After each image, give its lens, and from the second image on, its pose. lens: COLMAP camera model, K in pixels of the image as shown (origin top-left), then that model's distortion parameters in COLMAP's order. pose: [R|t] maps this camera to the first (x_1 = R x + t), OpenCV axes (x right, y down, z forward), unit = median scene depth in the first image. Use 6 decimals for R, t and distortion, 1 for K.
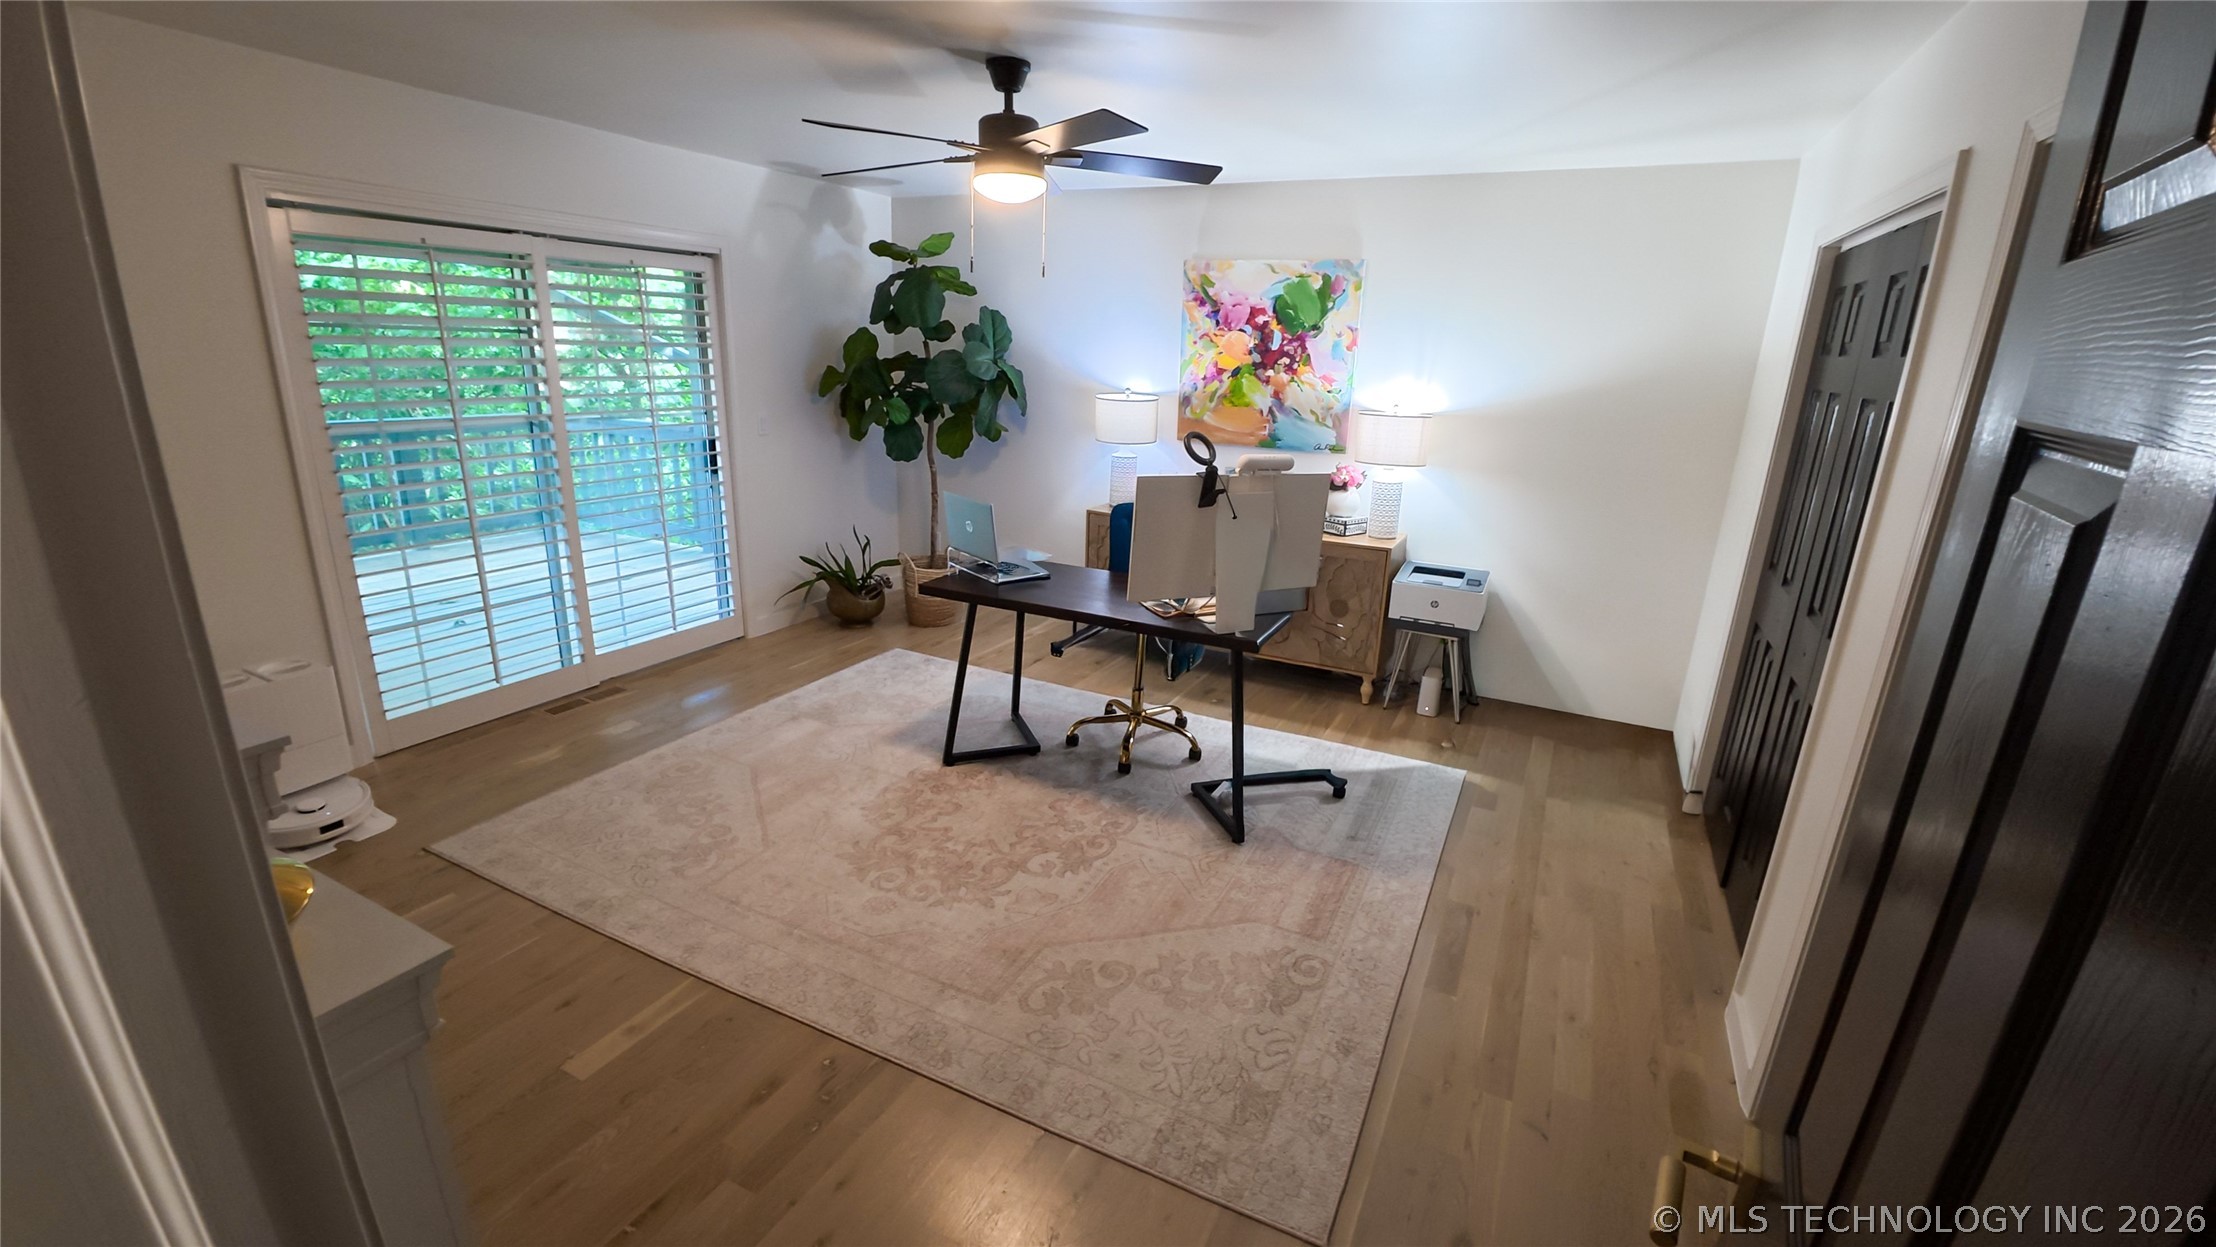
lens RADIAL K [[914.6, 0, 1116.0], [0, 914.6, 619.8], [0, 0, 1]] dist [0.010627, -0.003730]
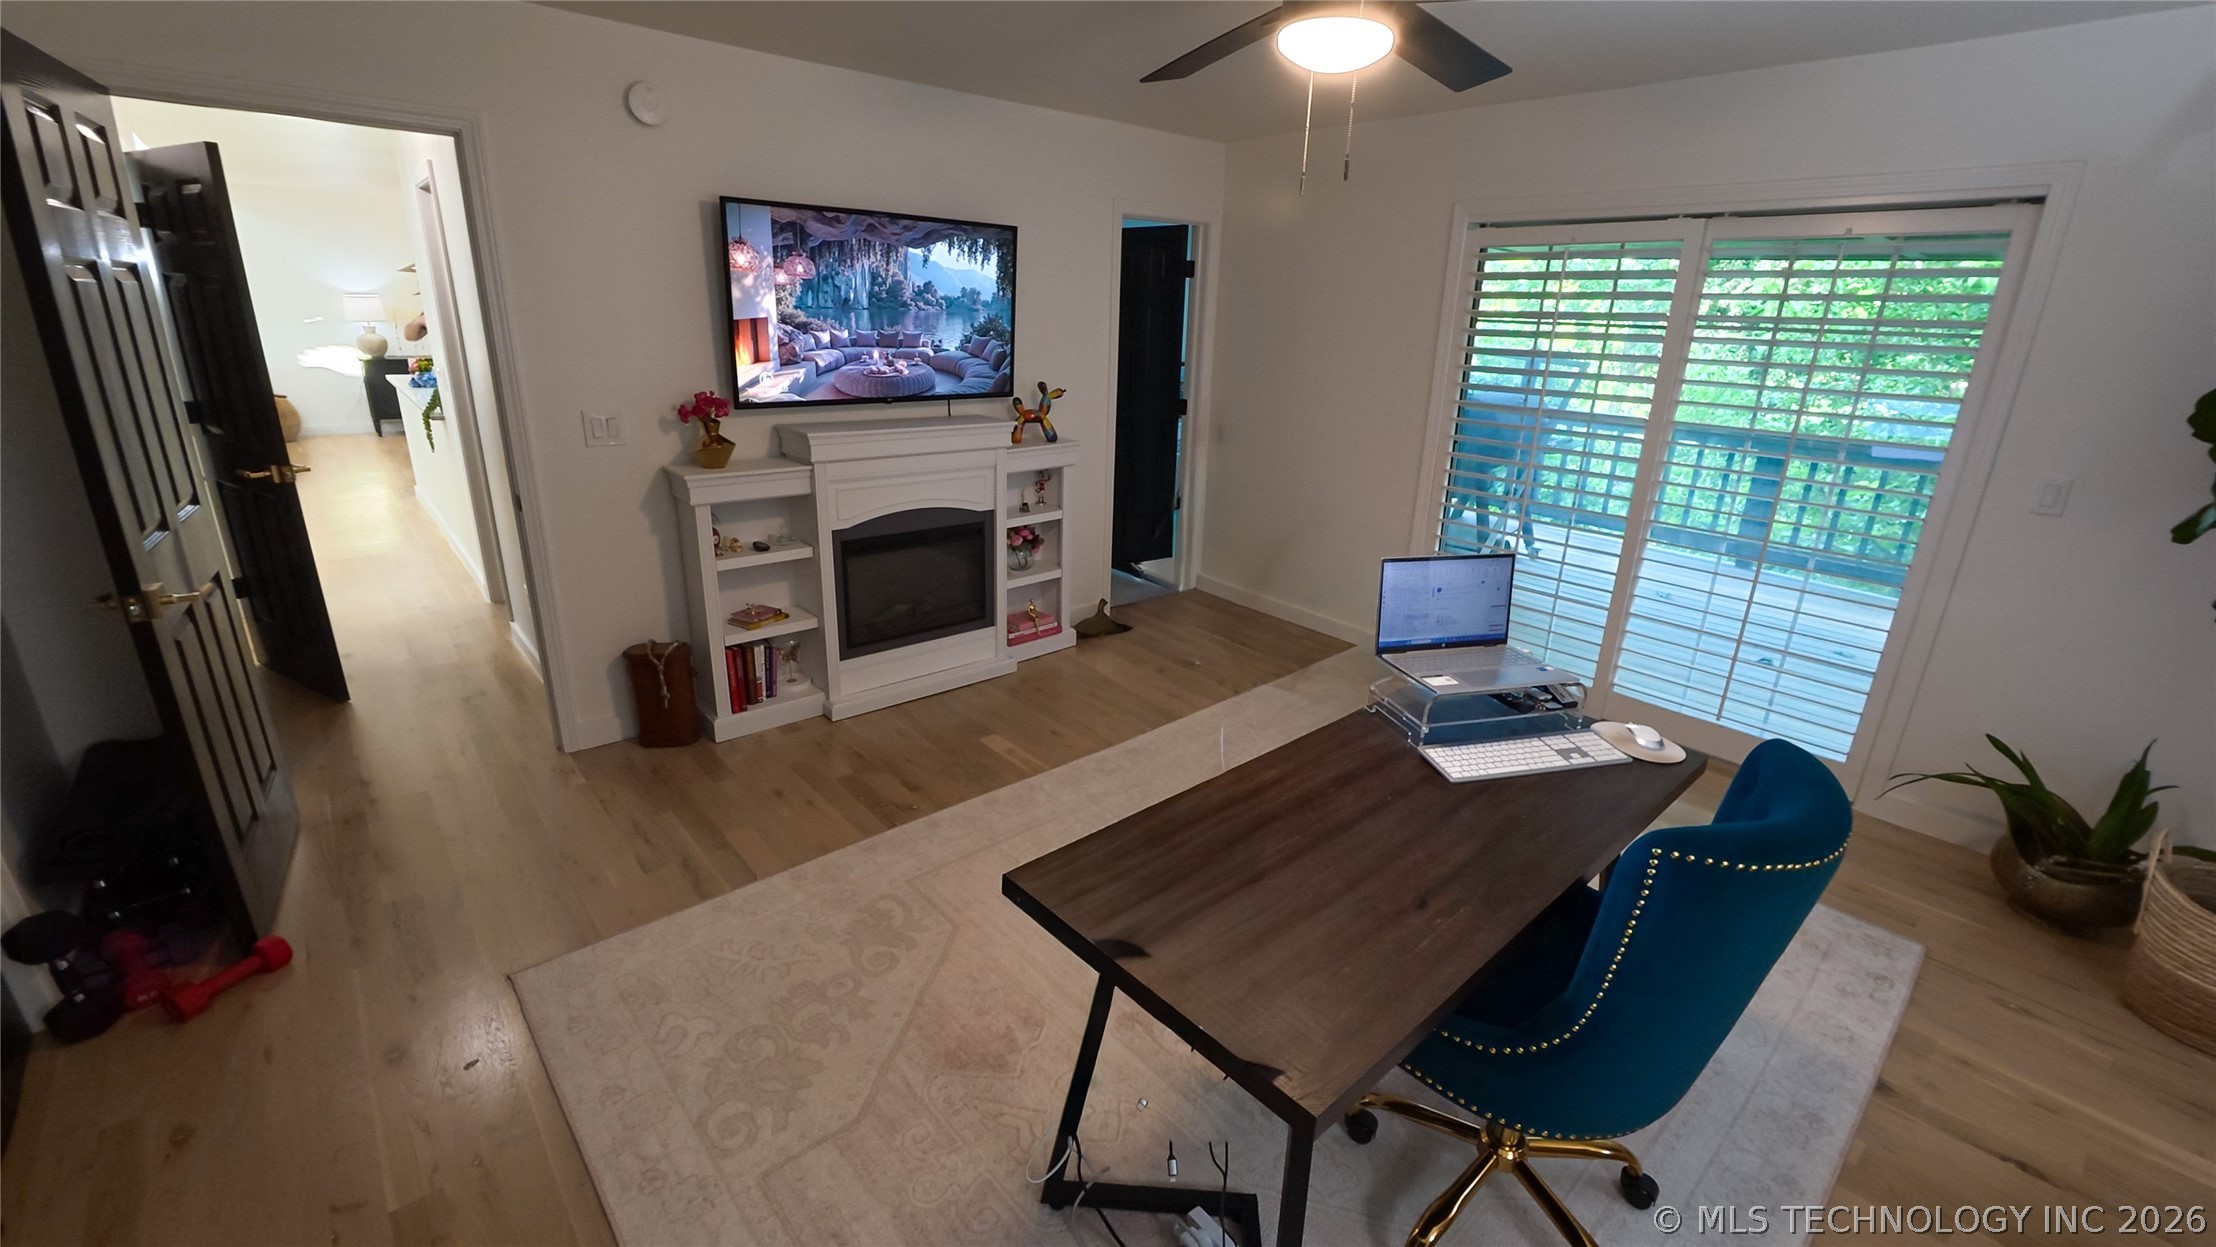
lens RADIAL K [[914.6, 0, 1125.1], [0, 914.6, 617.6], [0, 0, 1]] dist [0.010627, -0.003730]
pose [[-0.380105, 0.258171, -0.888182, 0.432277], [-0.306987, 0.870611, 0.384442, -0.244817], [0.872513, 0.418789, -0.251669, 0.866977]]
